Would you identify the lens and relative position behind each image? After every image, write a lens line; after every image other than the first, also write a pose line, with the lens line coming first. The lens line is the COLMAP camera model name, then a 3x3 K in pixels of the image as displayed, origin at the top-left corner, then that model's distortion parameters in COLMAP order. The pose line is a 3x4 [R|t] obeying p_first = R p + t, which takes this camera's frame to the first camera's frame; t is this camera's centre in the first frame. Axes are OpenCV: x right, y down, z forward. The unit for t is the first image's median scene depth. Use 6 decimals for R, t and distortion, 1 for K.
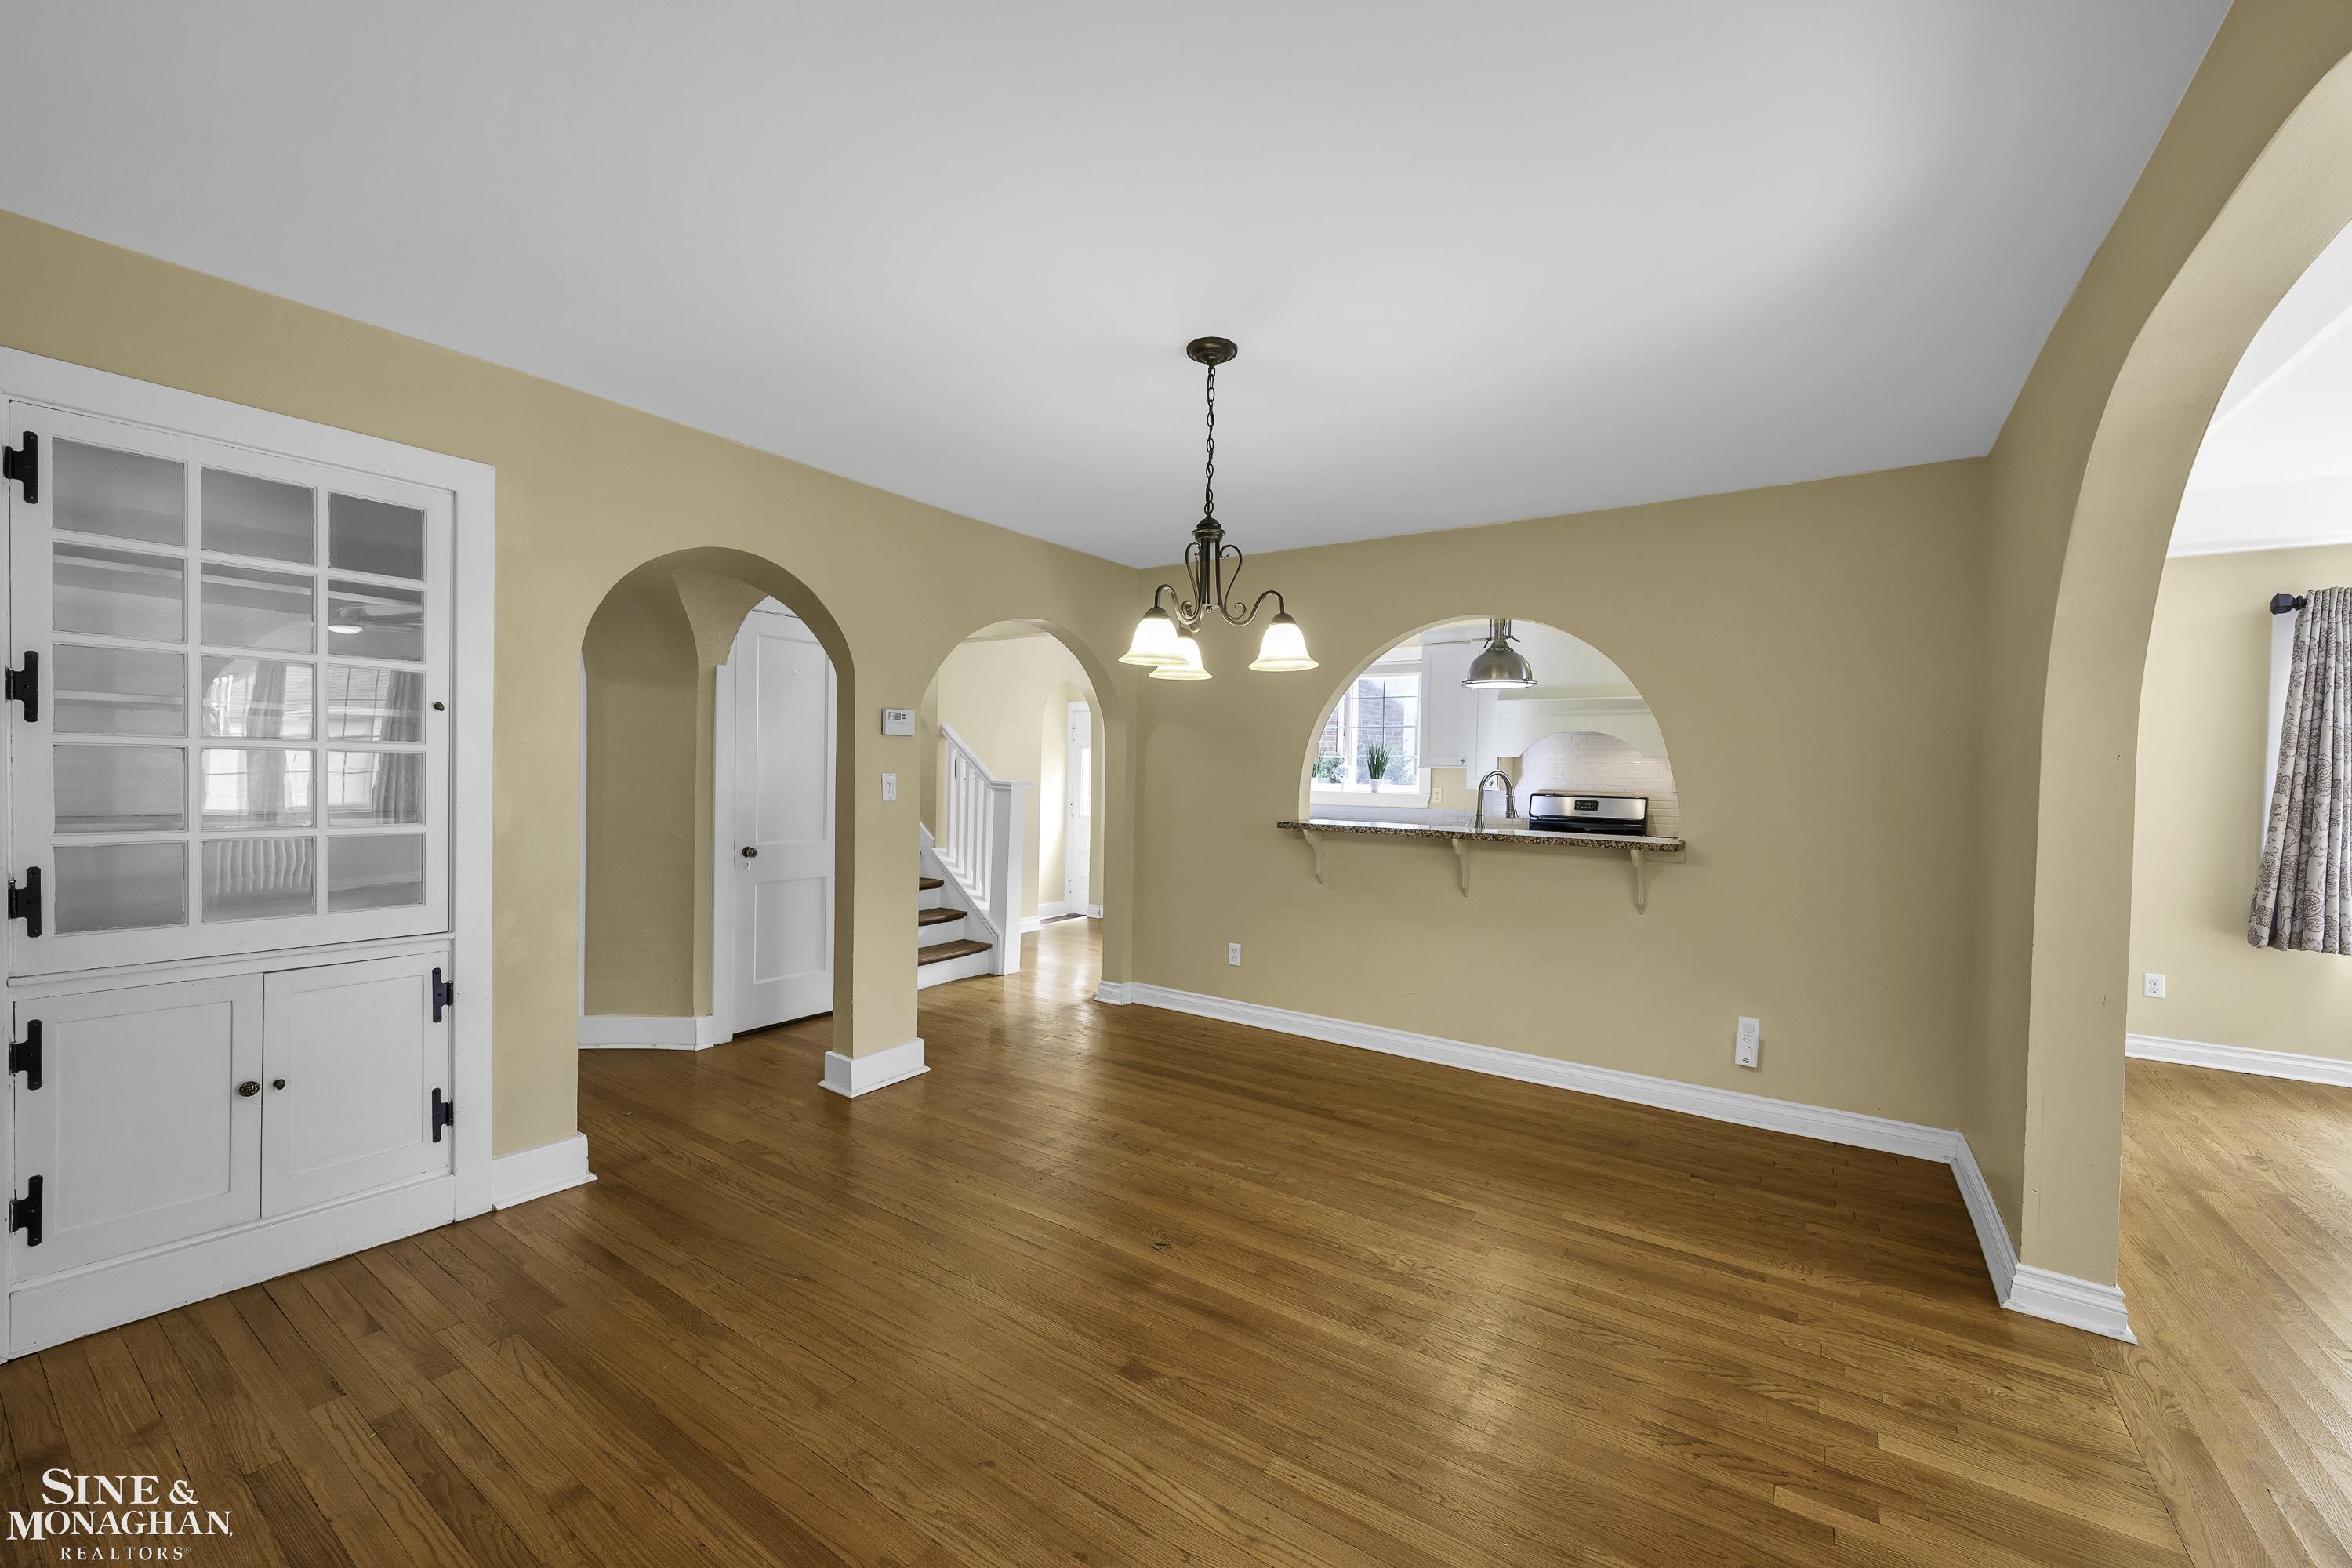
lens RADIAL K [[924.9, 0, 1172.0], [0, 924.9, 789.6], [0, 0, 1]] dist [0.000981, 0.000240]
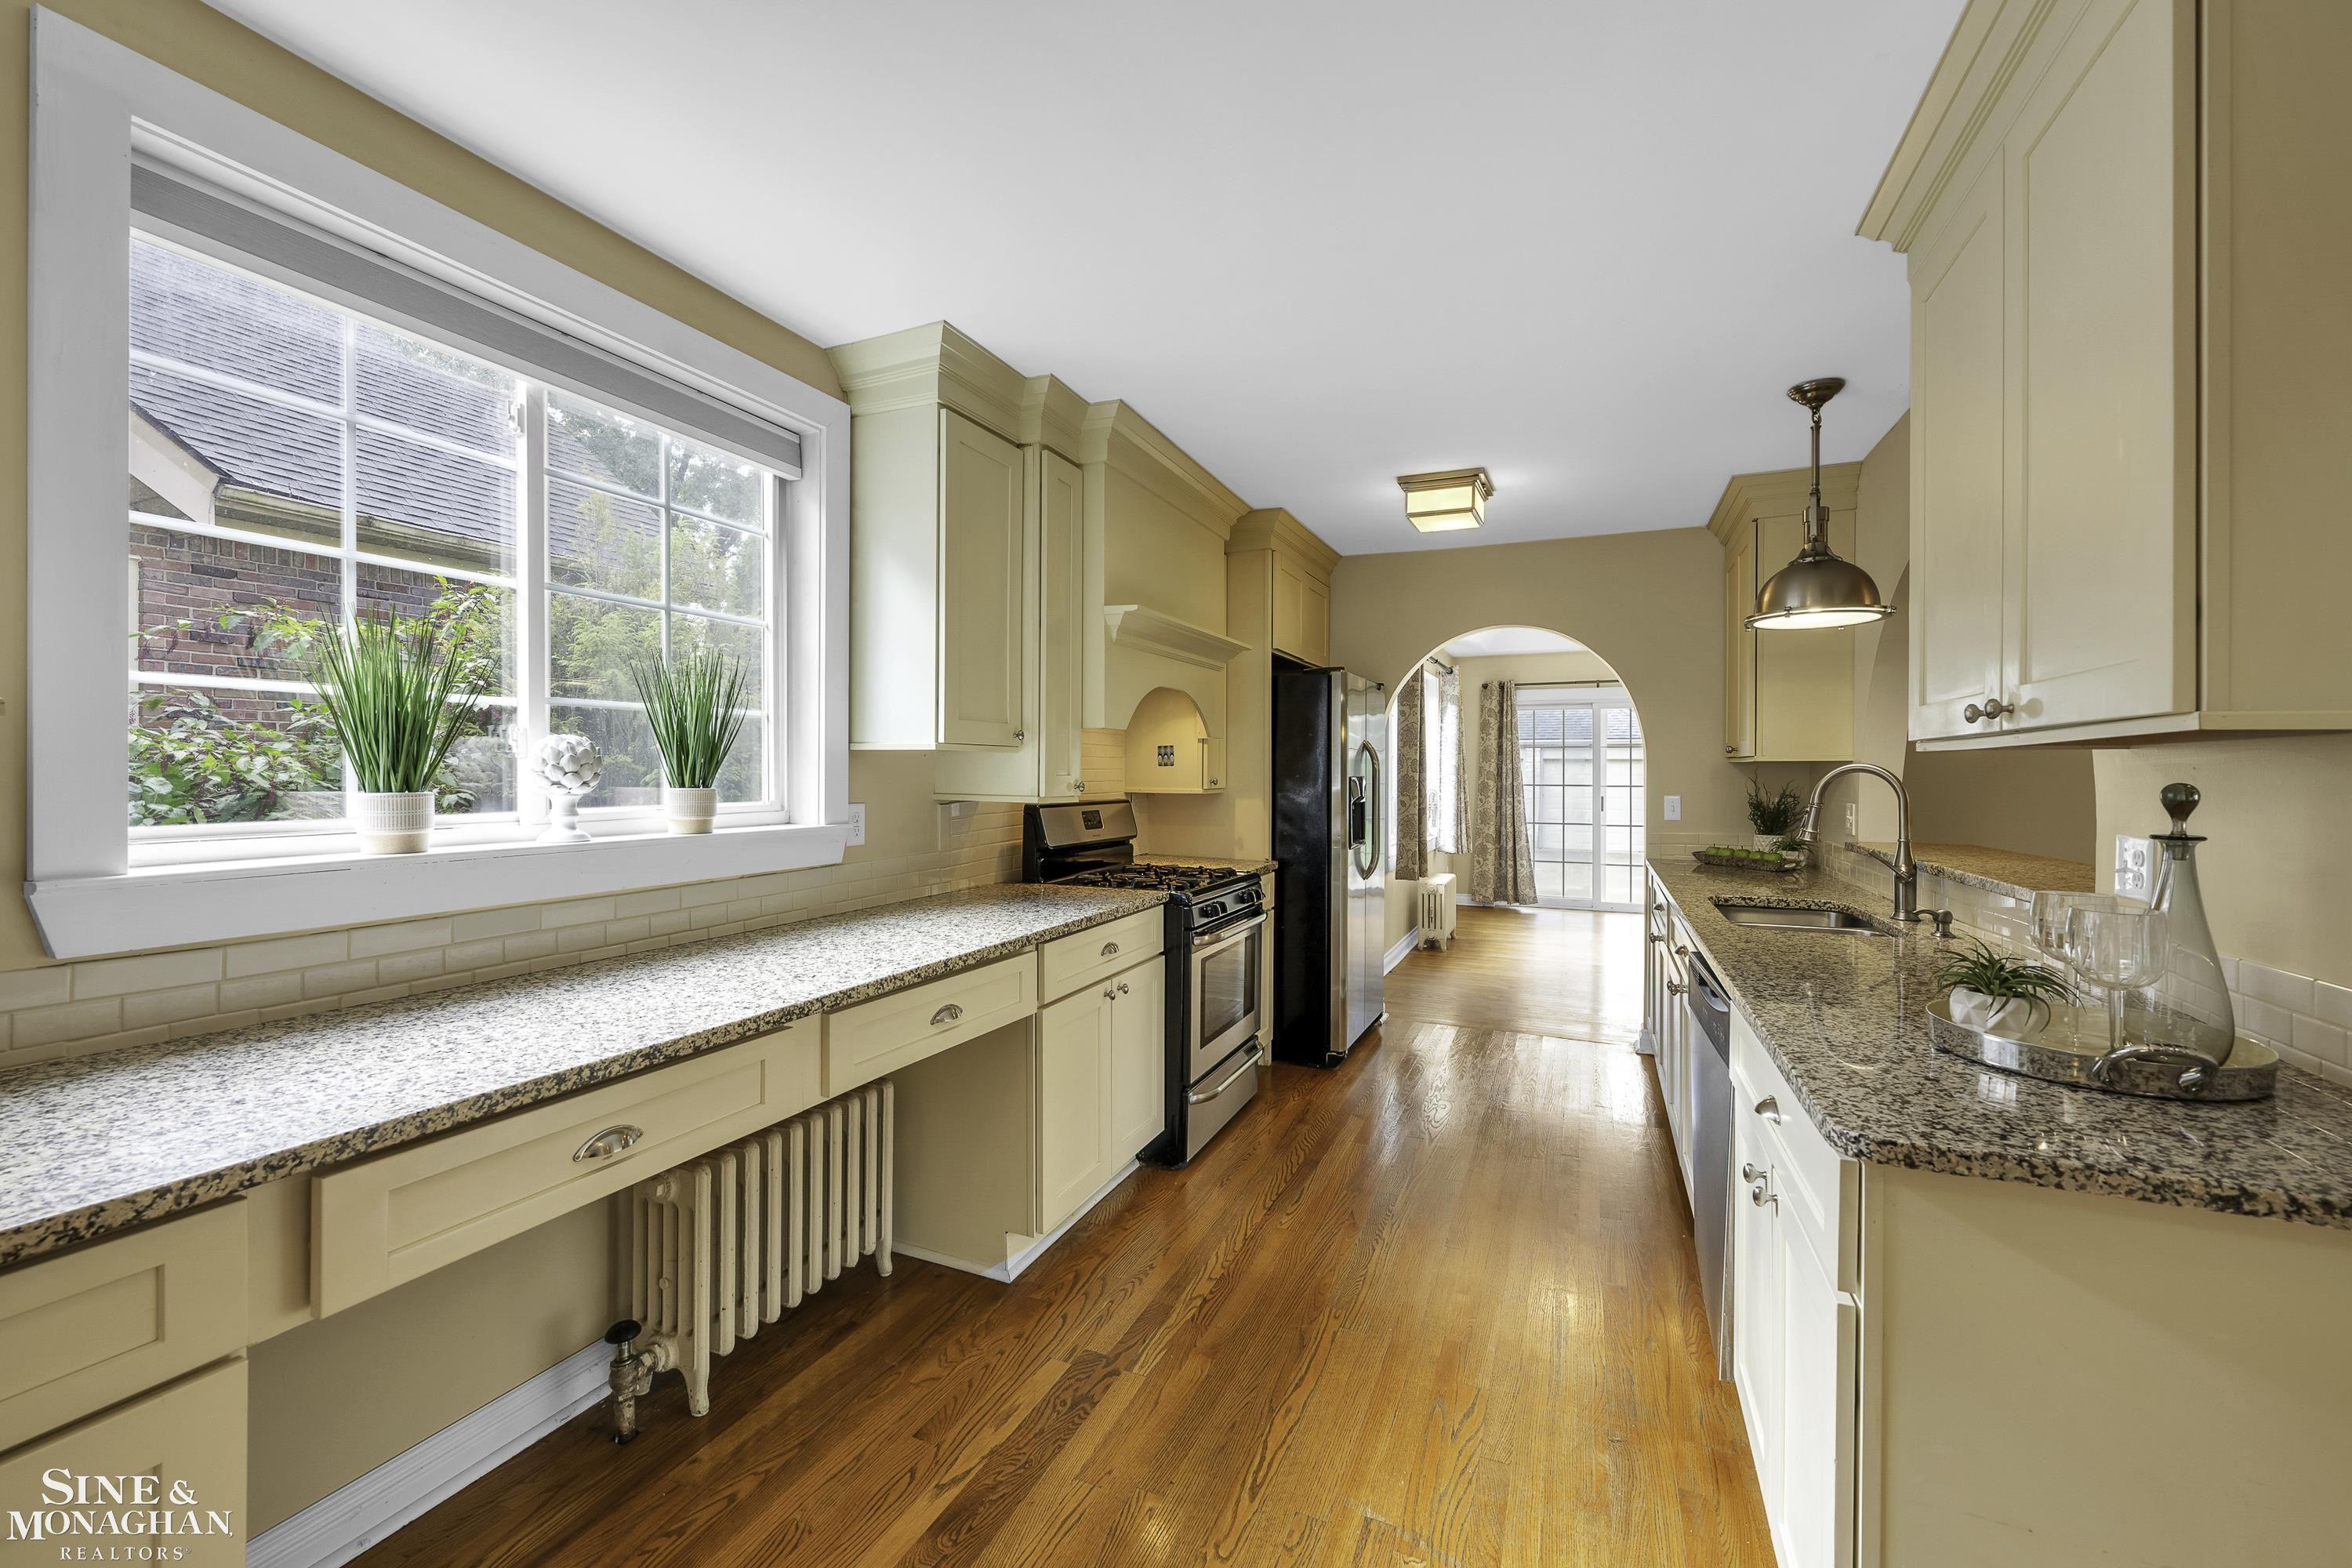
lens RADIAL K [[935.2, 0, 1175.4], [0, 935.2, 777.3], [0, 0, 1]] dist [-0.000701, -0.000090]
pose [[-0.190311, -0.028097, 0.981322, -0.240822], [0.012515, 0.999440, 0.031043, -0.055035], [-0.981644, 0.018189, -0.189853, 2.284630]]
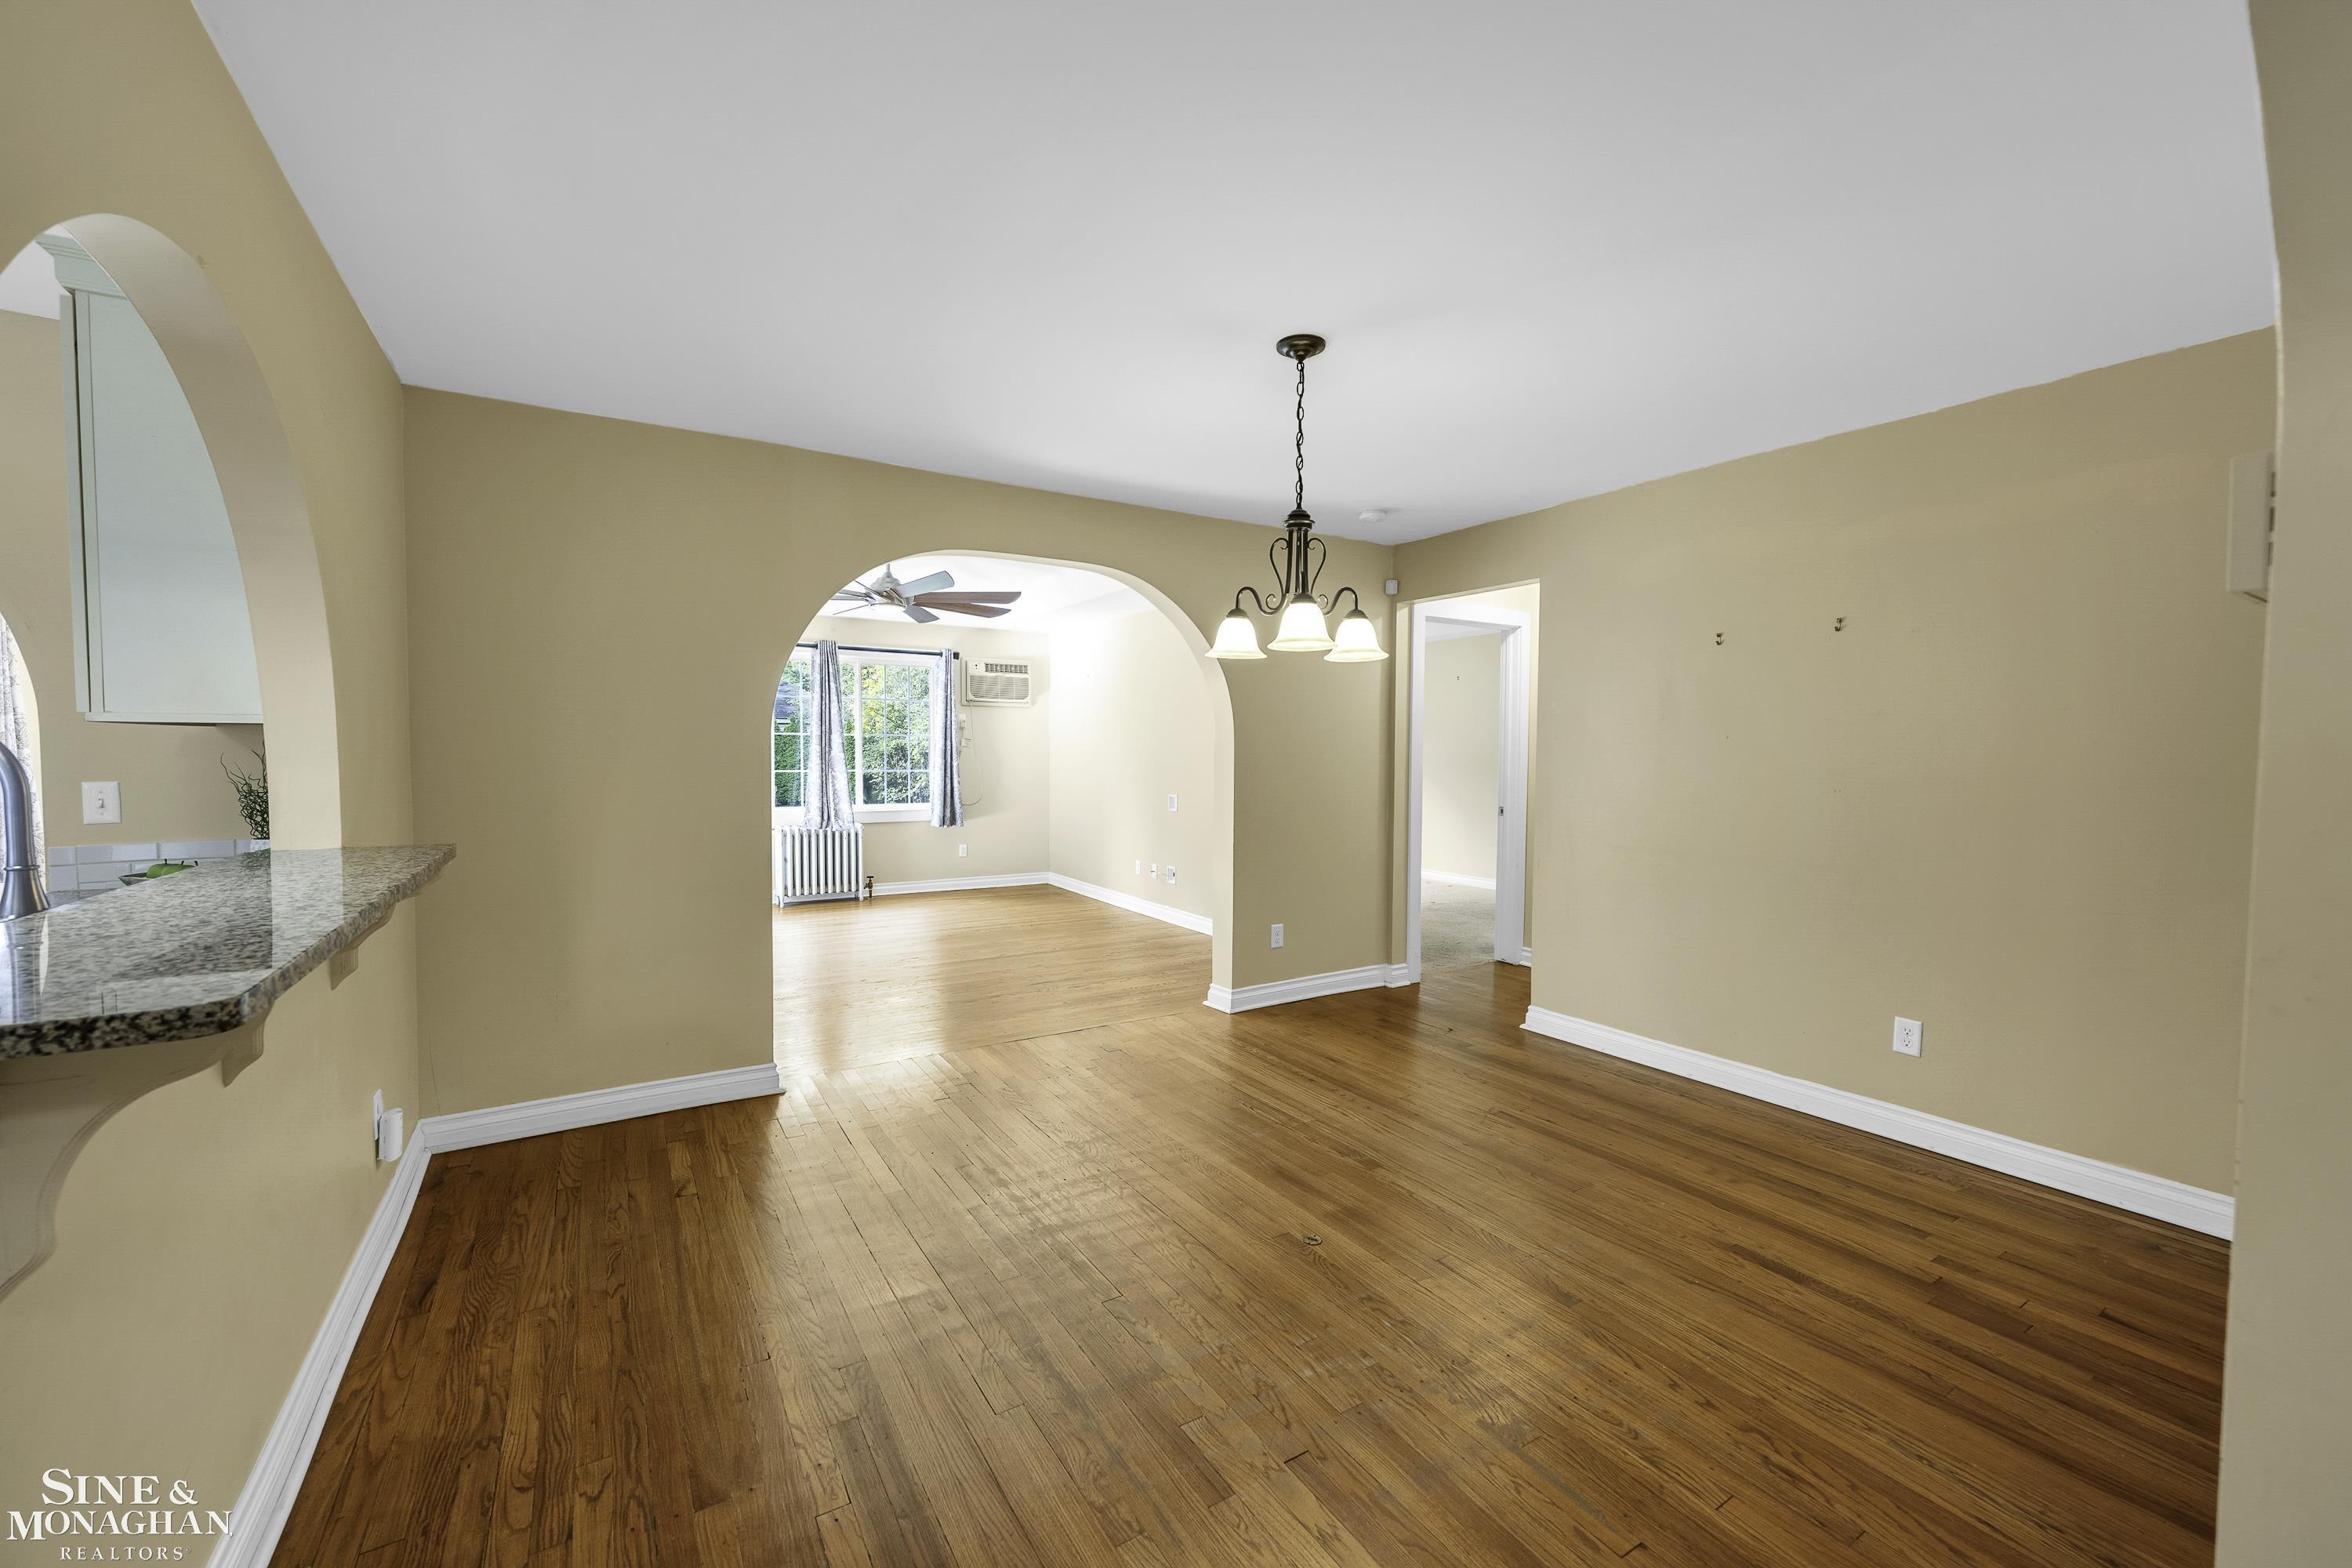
lens RADIAL K [[935.2, 0, 1175.4], [0, 935.2, 777.3], [0, 0, 1]] dist [-0.000701, -0.000090]
pose [[-0.918440, -0.034046, 0.394092, -0.213049], [-0.014390, 0.998505, 0.052725, -0.035762], [-0.395298, 0.042754, -0.917557, 1.639973]]
